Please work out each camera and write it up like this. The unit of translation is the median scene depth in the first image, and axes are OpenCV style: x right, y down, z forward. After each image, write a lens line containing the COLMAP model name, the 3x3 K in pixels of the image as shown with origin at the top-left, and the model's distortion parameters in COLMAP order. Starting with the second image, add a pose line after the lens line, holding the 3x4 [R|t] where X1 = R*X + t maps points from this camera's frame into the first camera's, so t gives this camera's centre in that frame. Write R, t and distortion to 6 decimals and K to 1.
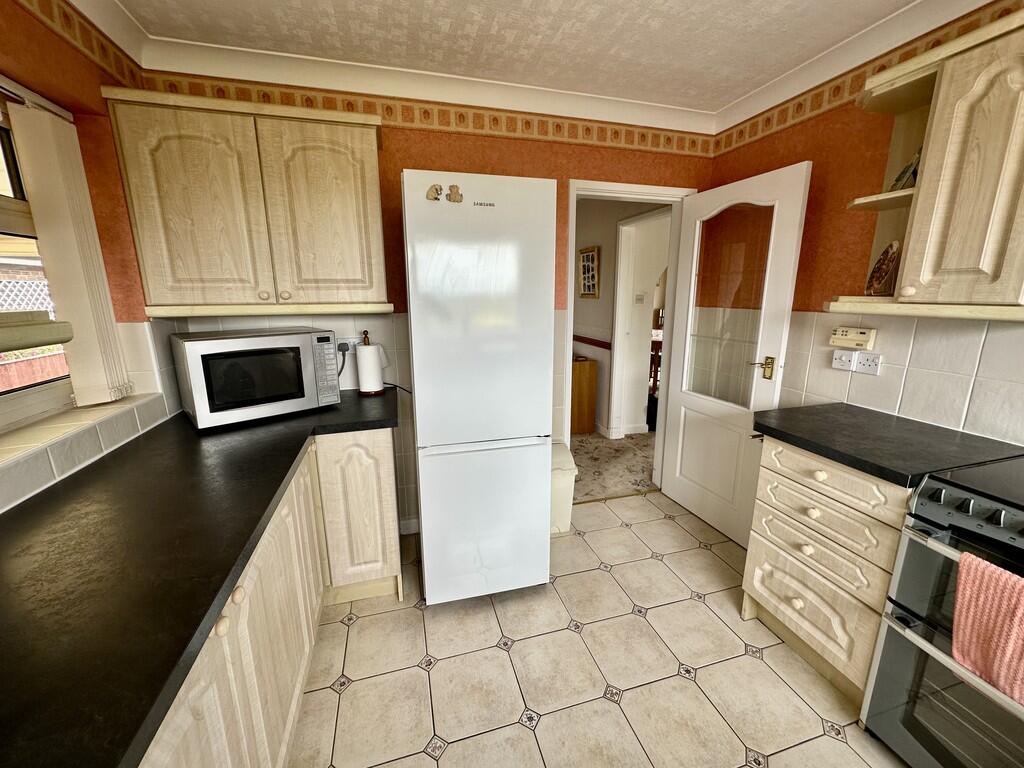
lens RADIAL K [[408.6, 0, 512.0], [0, 408.6, 384.0], [0, 0, 1]] dist [-0.001400, 0.000296]
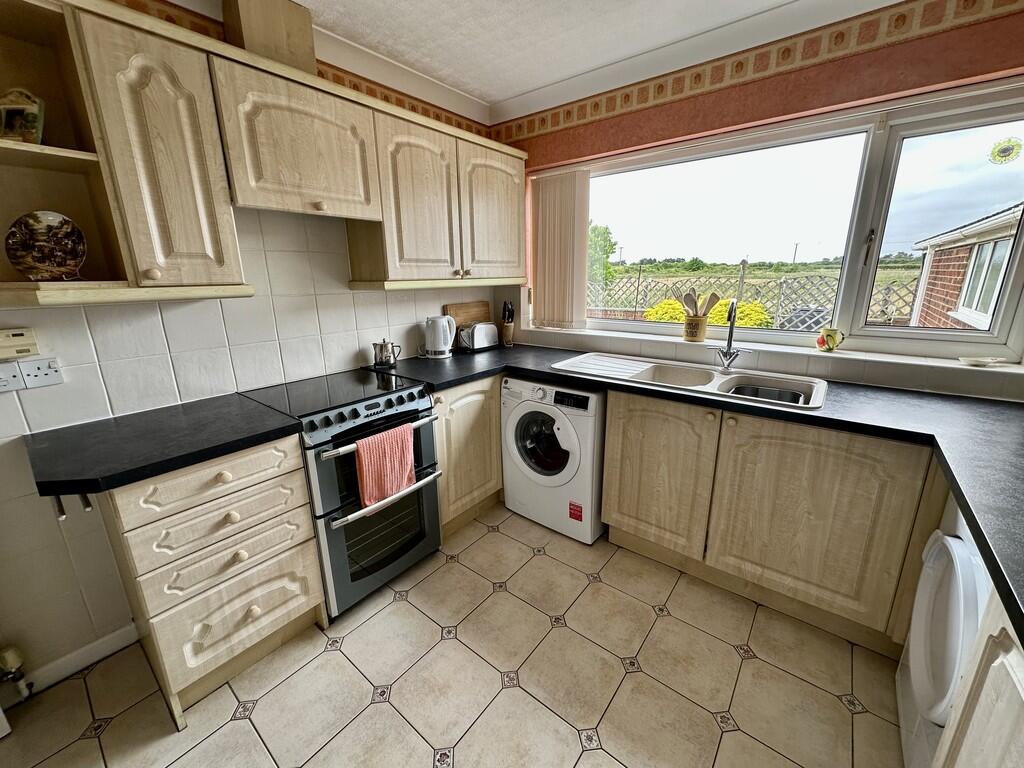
lens RADIAL K [[408.6, 0, 512.0], [0, 408.6, 384.0], [0, 0, 1]] dist [-0.001400, 0.000296]
pose [[-0.579848, -0.196283, 0.790727, -0.305000], [0.199119, 0.906971, 0.371154, -0.178898], [-0.790017, 0.372662, -0.486822, 0.886718]]
